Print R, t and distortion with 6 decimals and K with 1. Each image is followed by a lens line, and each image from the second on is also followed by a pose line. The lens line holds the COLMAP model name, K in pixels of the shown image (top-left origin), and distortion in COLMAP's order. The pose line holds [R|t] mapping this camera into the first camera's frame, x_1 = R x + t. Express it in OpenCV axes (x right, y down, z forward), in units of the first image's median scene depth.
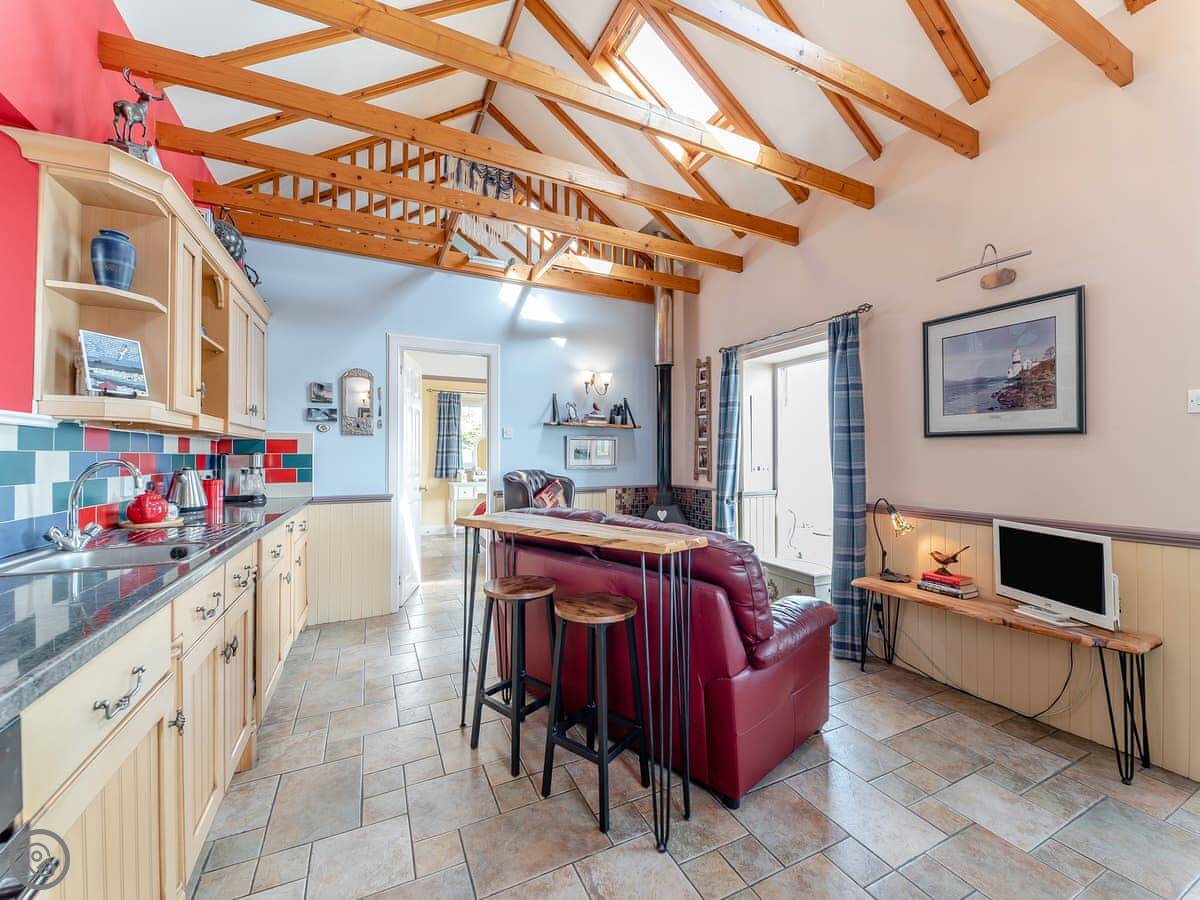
lens RADIAL K [[456.0, 0, 600.0], [0, 456.0, 450.0], [0, 0, 1]] dist [-0.013630, 0.000559]
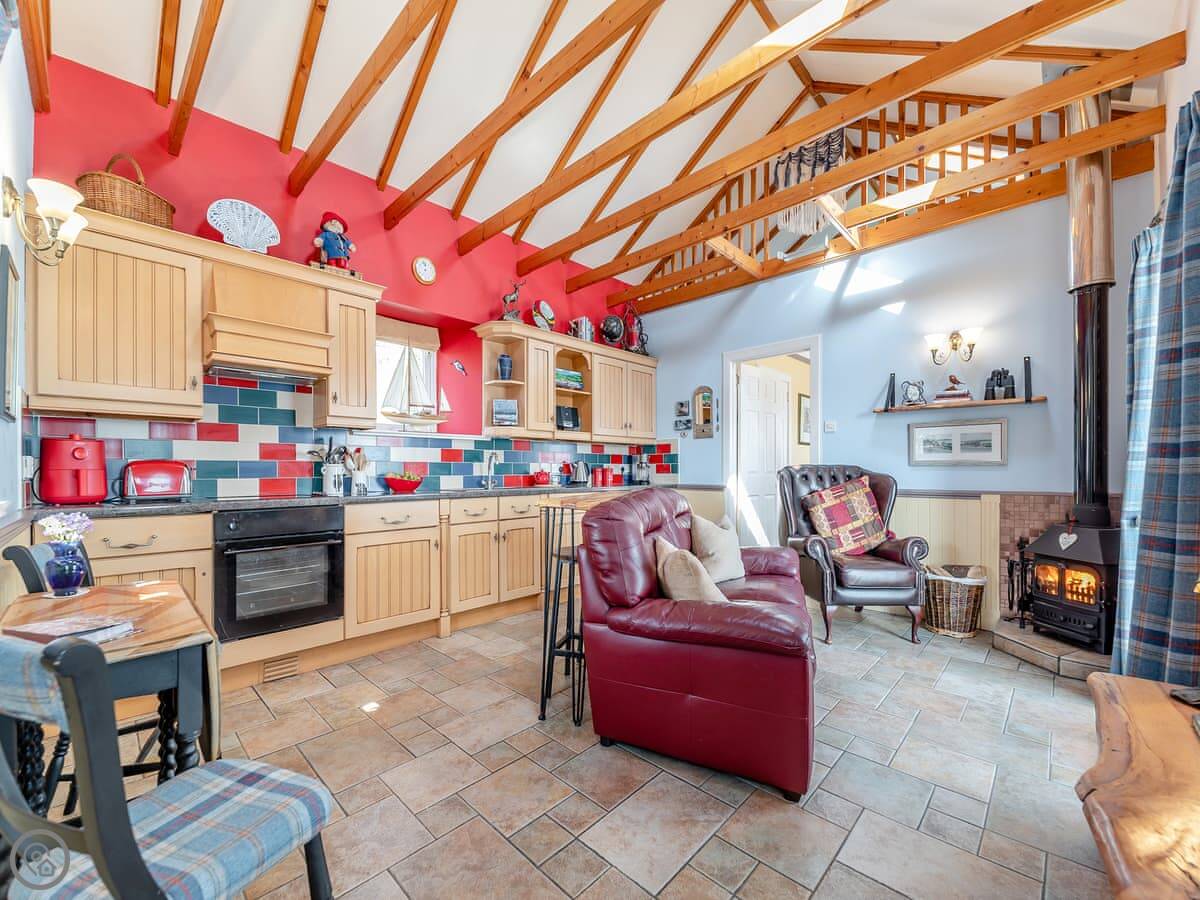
lens RADIAL K [[472.3, 0, 596.2], [0, 472.3, 457.8], [0, 0, 1]] dist [0.023662, -0.014234]
pose [[0.377906, -0.022373, -0.925574, 0.562676], [0.015985, 0.999717, -0.017638, 0.039738], [0.925706, -0.008129, 0.378157, 0.217370]]
